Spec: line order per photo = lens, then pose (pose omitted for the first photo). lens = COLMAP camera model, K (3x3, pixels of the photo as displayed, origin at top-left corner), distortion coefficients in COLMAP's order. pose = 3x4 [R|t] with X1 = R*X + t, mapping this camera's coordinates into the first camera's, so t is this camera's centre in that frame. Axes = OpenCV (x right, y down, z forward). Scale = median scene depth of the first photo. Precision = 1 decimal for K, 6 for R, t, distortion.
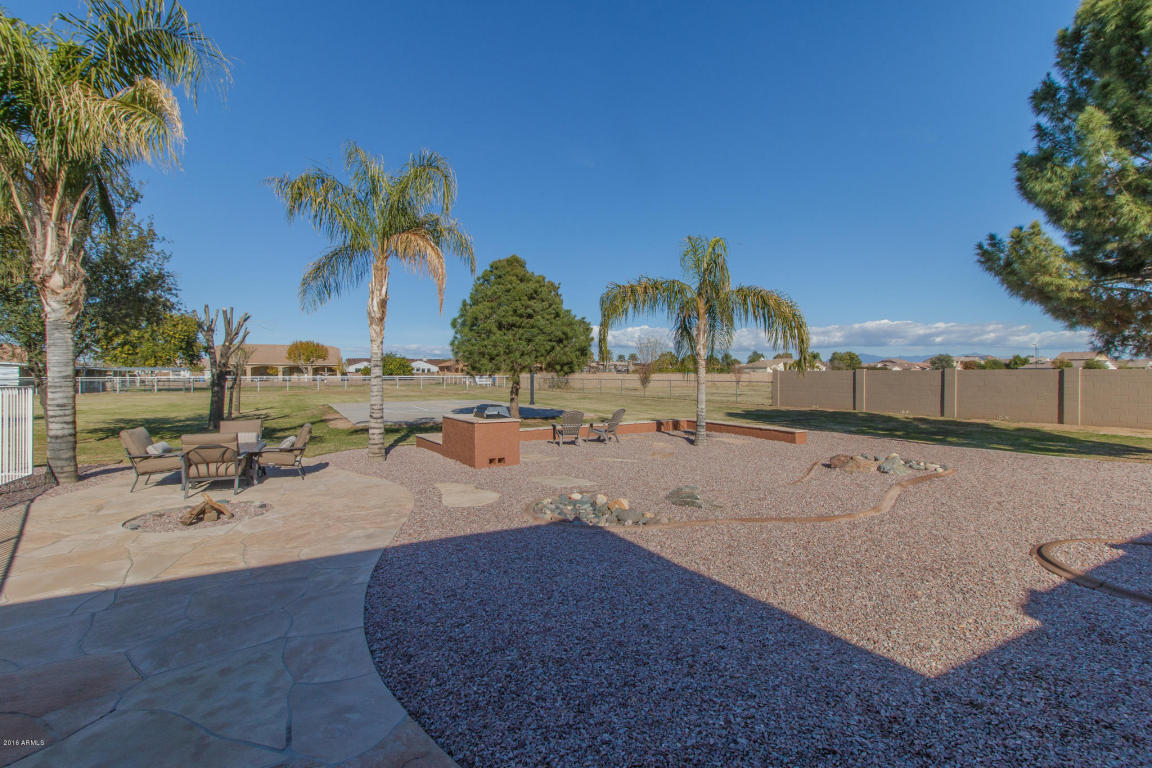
lens RADIAL K [[533.5, 0, 570.9], [0, 533.5, 376.9], [0, 0, 1]] dist [0.003948, 0.000012]
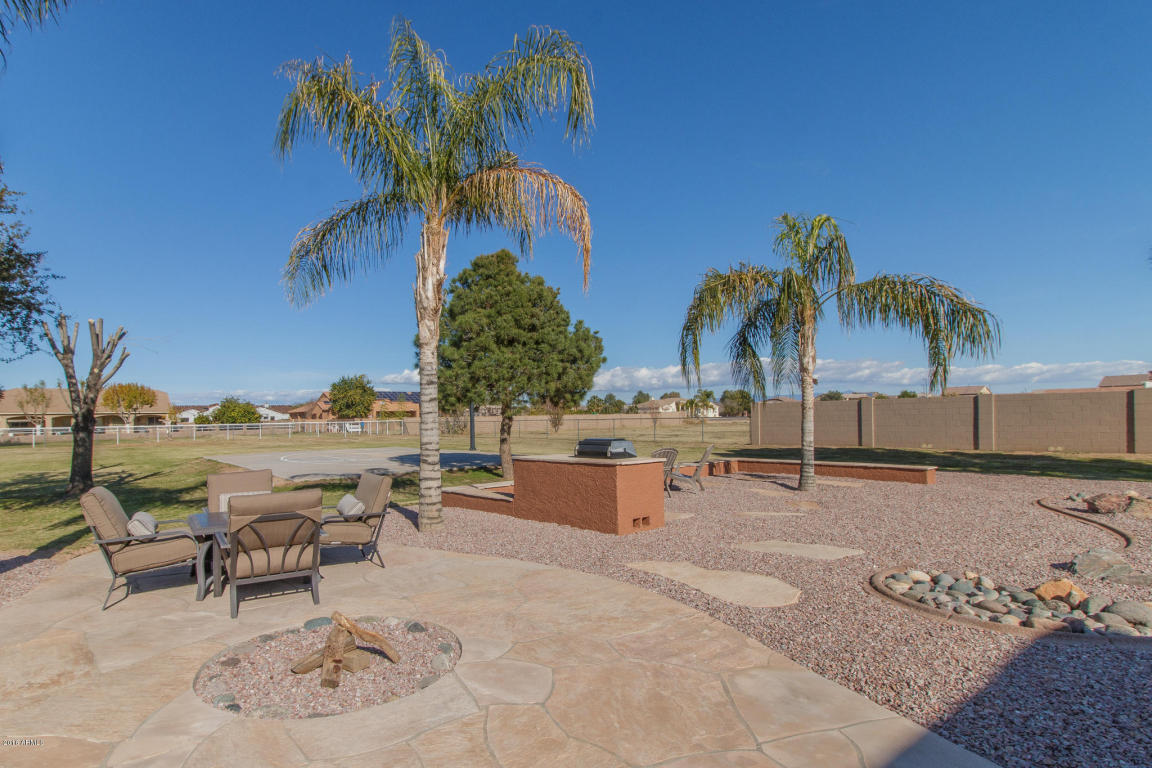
lens RADIAL K [[594.0, 0, 495.1], [0, 594.0, 419.2], [0, 0, 1]] dist [0.010068, 0.000969]
pose [[0.992359, -0.020099, 0.121737, -0.224932], [0.021084, 0.999754, -0.006812, 0.018099], [-0.121570, 0.009327, 0.992539, 0.164708]]
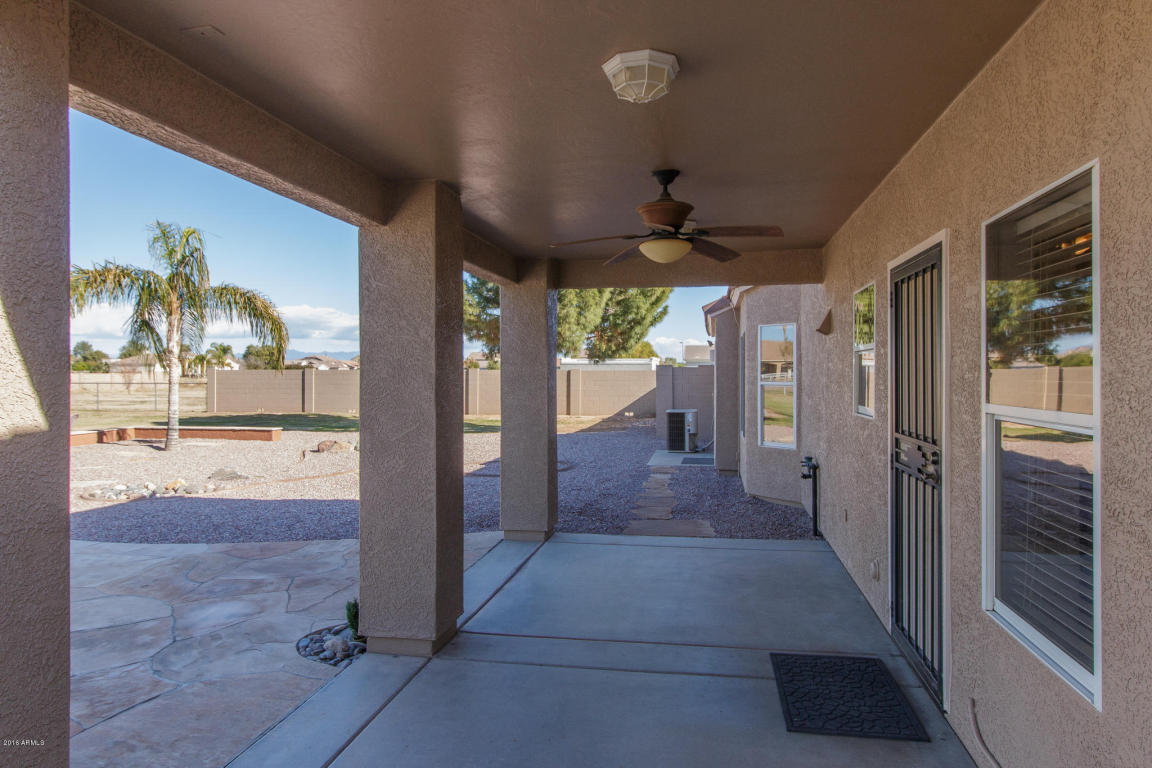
lens RADIAL K [[743.9, 0, 585.1], [0, 743.9, 373.6], [0, 0, 1]] dist [0.007590, -0.000938]
pose [[0.627516, 0.001442, 0.778602, -0.237324], [0.002845, 0.999987, -0.004145, 0.002161], [-0.778598, 0.004816, 0.627504, -0.275653]]
